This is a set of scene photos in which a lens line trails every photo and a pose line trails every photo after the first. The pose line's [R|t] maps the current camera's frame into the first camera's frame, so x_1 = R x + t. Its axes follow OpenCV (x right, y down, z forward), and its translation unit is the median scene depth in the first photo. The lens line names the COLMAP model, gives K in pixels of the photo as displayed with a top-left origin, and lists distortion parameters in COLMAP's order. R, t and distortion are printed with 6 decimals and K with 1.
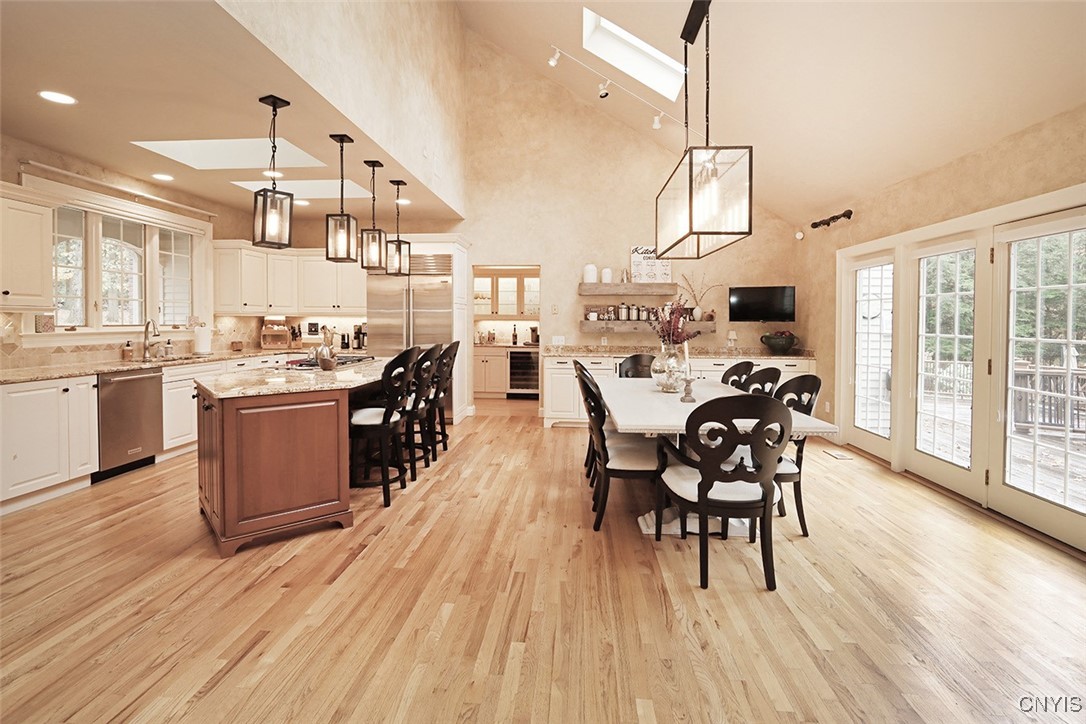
lens RADIAL K [[522.4, 0, 546.2], [0, 522.4, 333.7], [0, 0, 1]] dist [-0.013862, 0.000428]
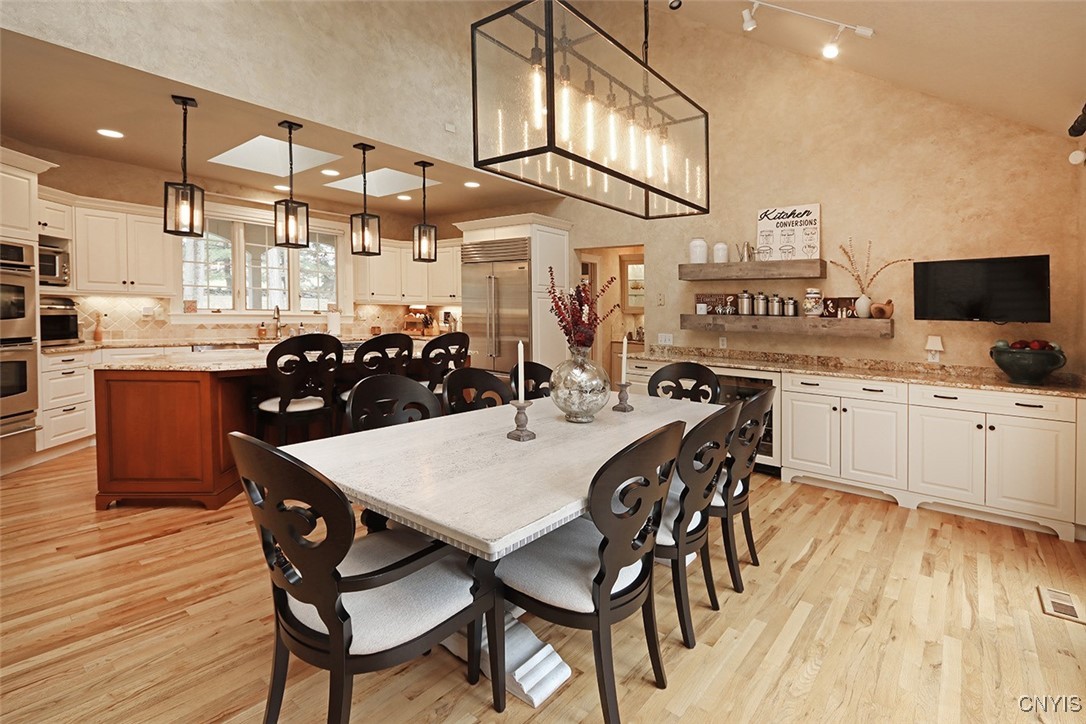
lens RADIAL K [[522.4, 0, 545.7], [0, 522.4, 327.2], [0, 0, 1]] dist [-0.013862, 0.000428]
pose [[0.813829, 0.032275, -0.580208, 0.347472], [-0.034938, 0.999368, 0.006585, -0.004243], [0.580053, 0.014912, 0.814442, 0.269578]]
